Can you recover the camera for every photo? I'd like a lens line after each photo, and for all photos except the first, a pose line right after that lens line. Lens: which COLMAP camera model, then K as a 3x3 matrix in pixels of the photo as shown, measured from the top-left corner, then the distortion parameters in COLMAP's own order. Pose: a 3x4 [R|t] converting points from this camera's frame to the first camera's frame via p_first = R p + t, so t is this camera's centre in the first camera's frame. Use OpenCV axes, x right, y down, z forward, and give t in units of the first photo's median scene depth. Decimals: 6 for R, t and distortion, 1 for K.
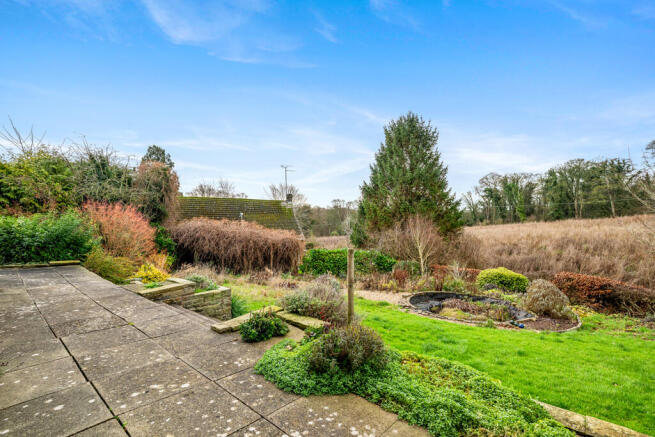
lens RADIAL K [[325.6, 0, 346.7], [0, 325.6, 225.4], [0, 0, 1]] dist [0.004062, 0.000441]
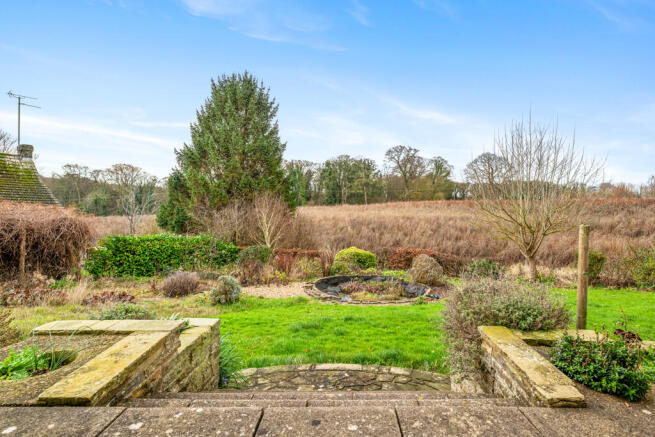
lens RADIAL K [[325.6, 0, 332.0], [0, 325.6, 213.2], [0, 0, 1]] dist [0.004062, 0.000441]
pose [[0.708227, 0.015525, 0.705814, -0.214153], [-0.024091, 0.999707, 0.002184, 0.013477], [-0.705574, -0.018550, 0.708394, 0.206160]]
